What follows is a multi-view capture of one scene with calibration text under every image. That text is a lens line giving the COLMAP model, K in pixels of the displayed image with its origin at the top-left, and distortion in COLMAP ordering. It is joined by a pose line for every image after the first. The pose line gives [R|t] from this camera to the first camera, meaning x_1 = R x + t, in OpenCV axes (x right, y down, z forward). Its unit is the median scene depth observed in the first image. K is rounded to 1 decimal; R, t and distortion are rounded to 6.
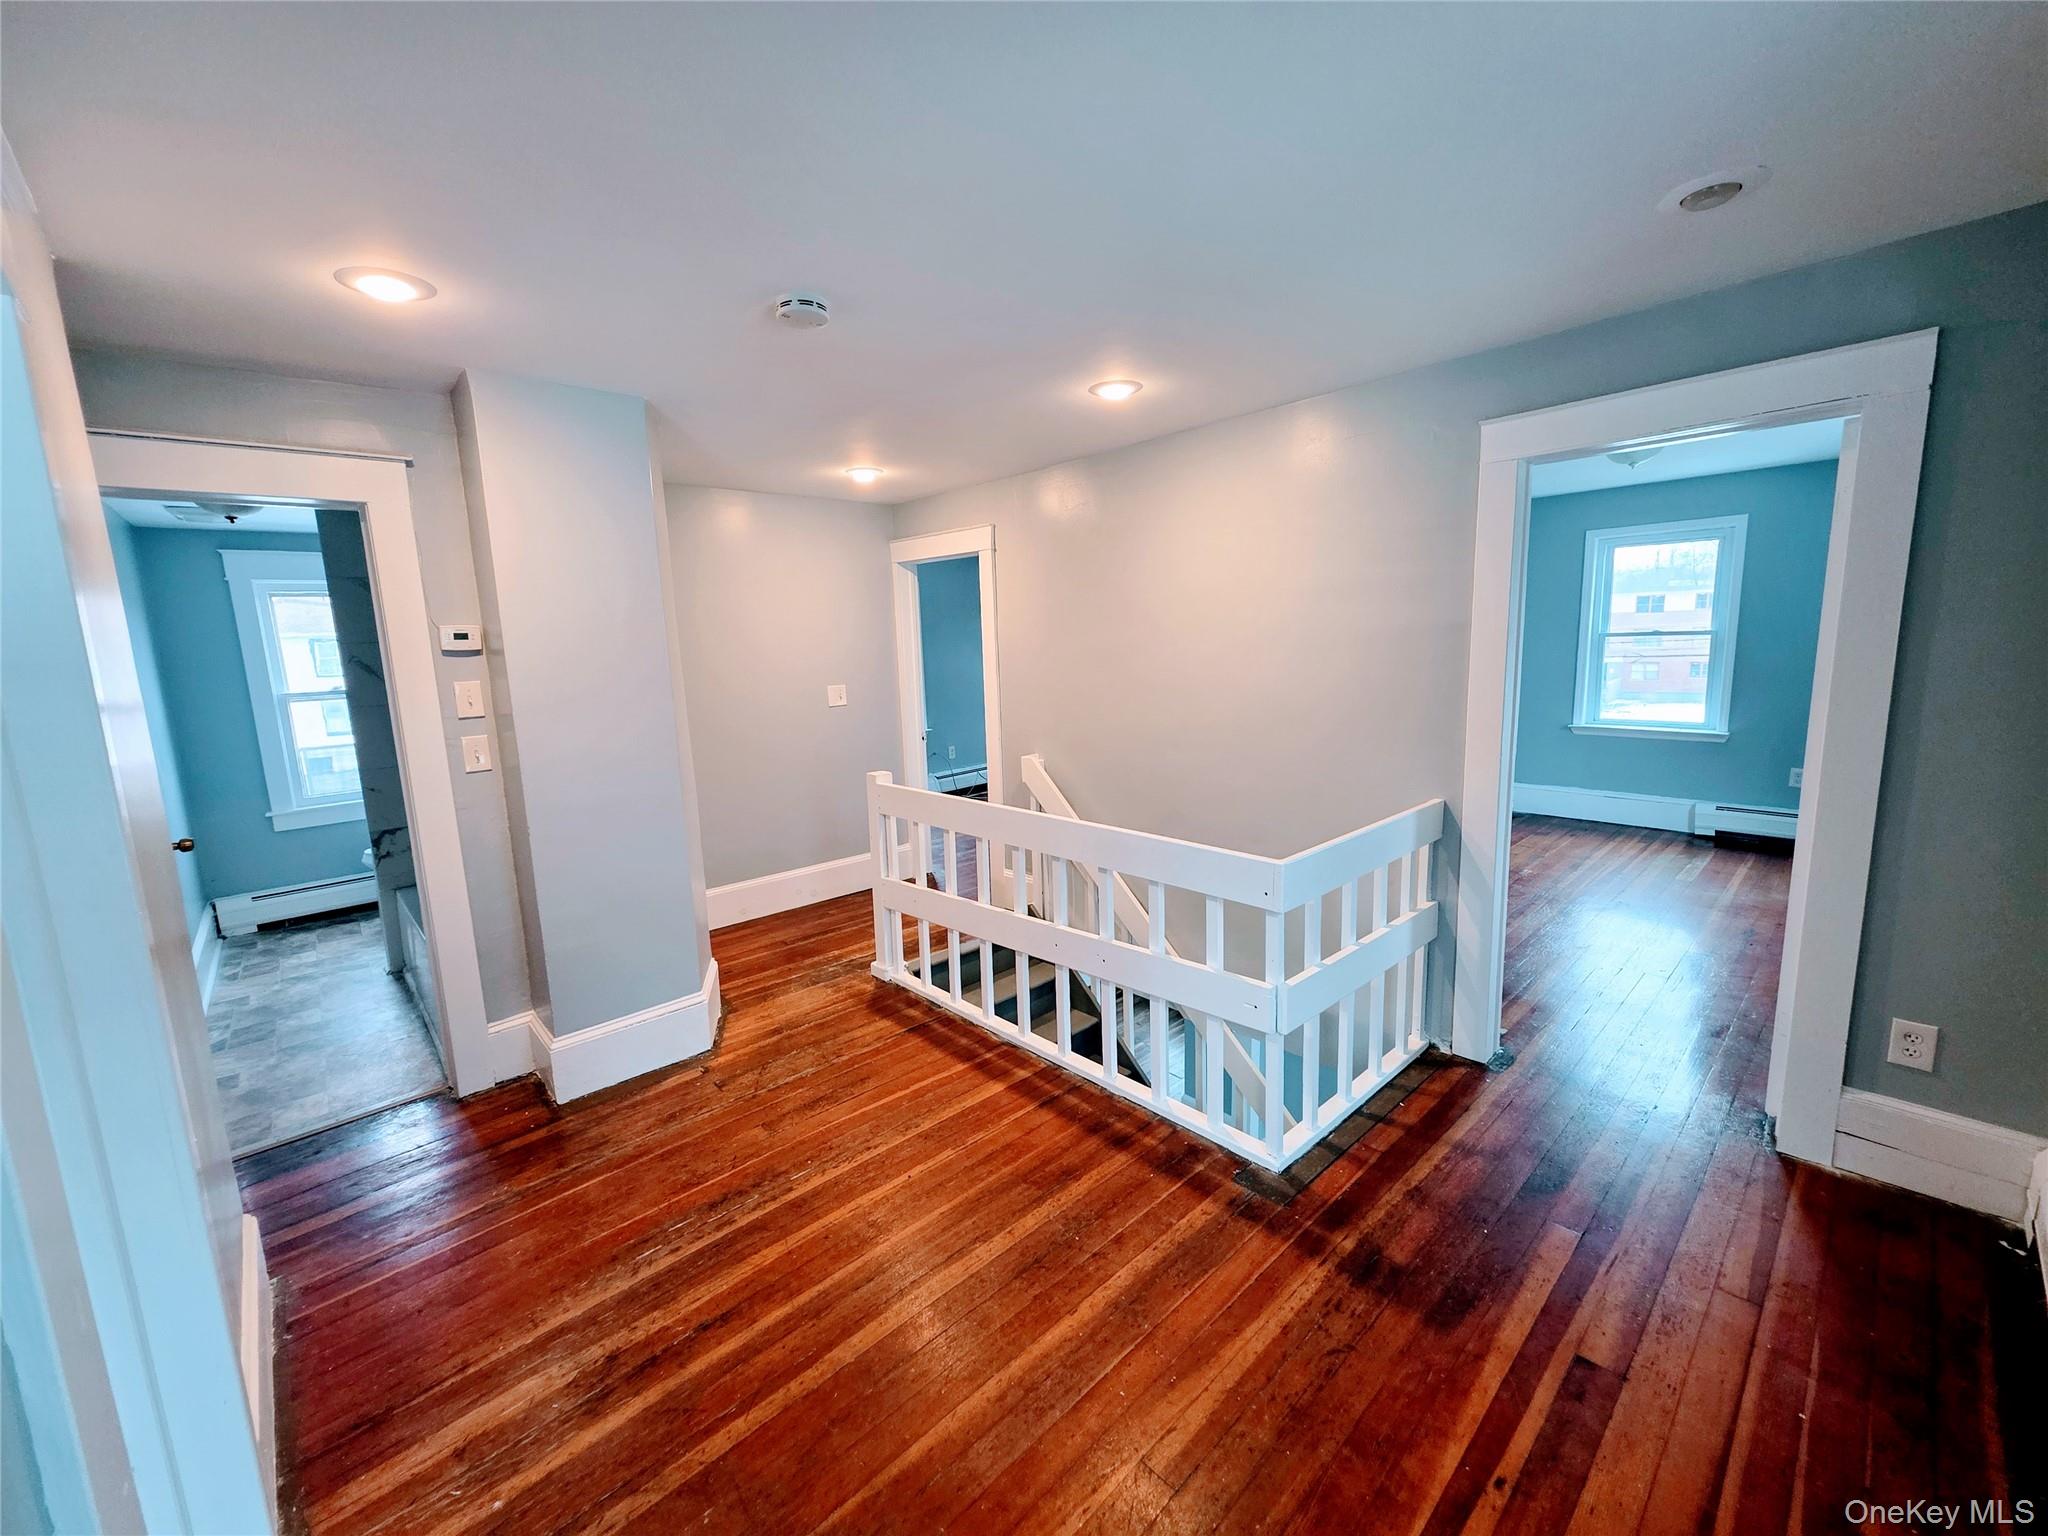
lens RADIAL K [[800.3, 0, 1032.0], [0, 800.3, 765.9], [0, 0, 1]] dist [-0.003202, -0.000250]
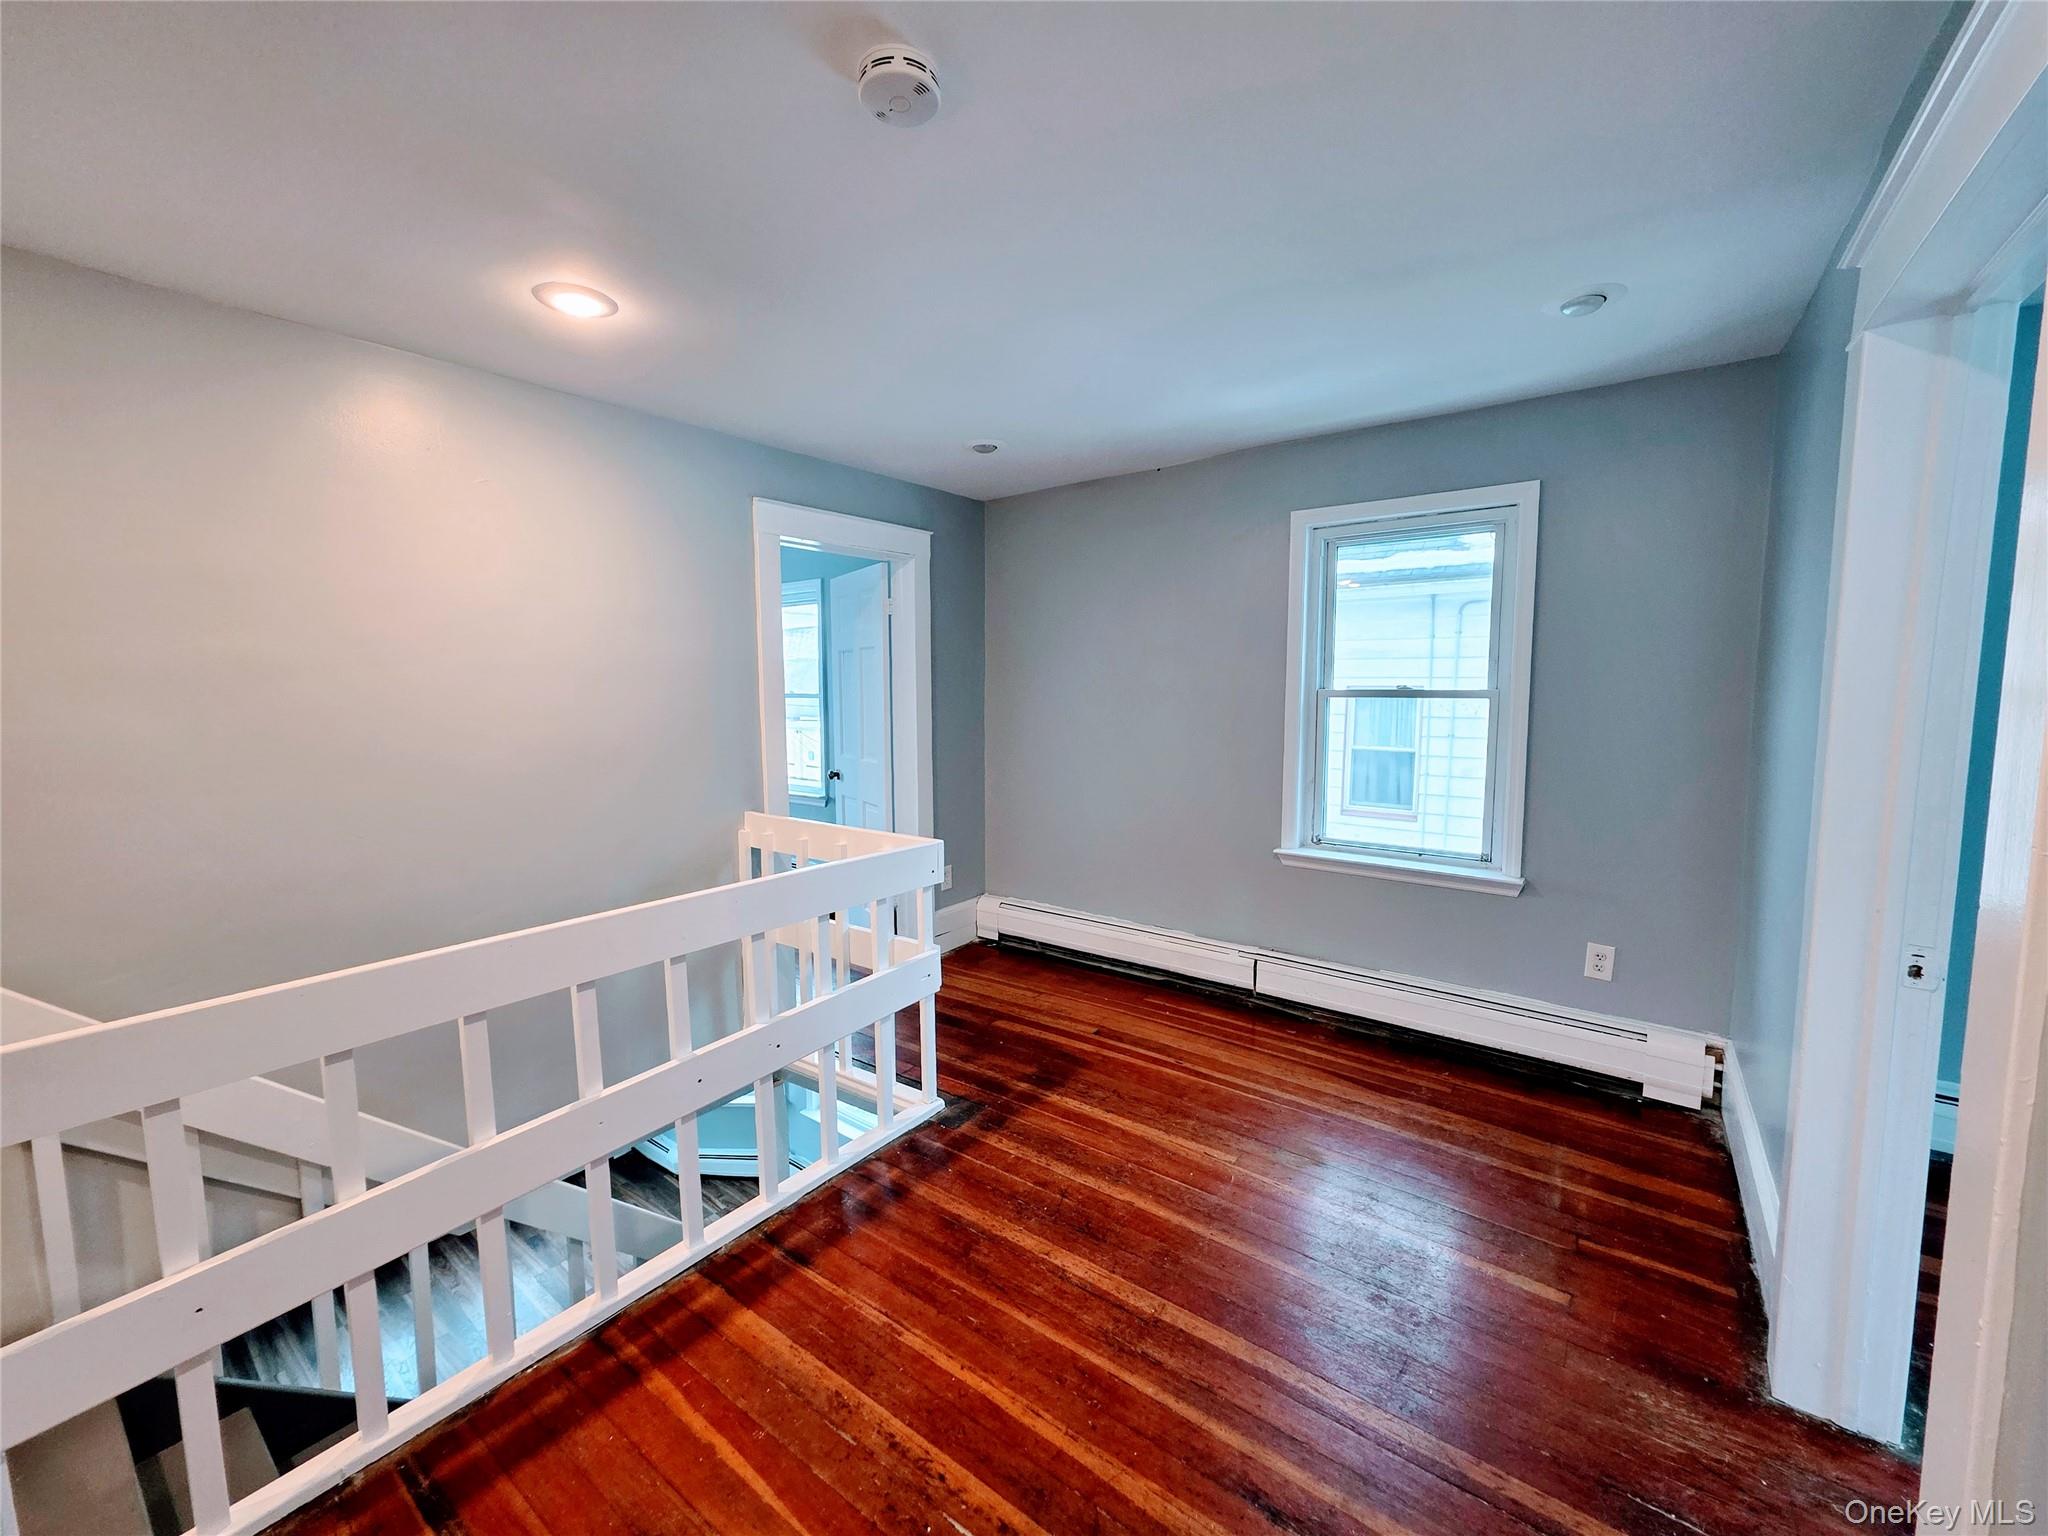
lens RADIAL K [[800.3, 0, 1033.4], [0, 800.3, 762.6], [0, 0, 1]] dist [-0.003202, -0.000250]
pose [[-0.166862, -0.055347, 0.984426, -0.915170], [0.168908, 0.982059, 0.083845, -0.073558], [-0.971405, 0.180268, -0.154520, 1.038926]]
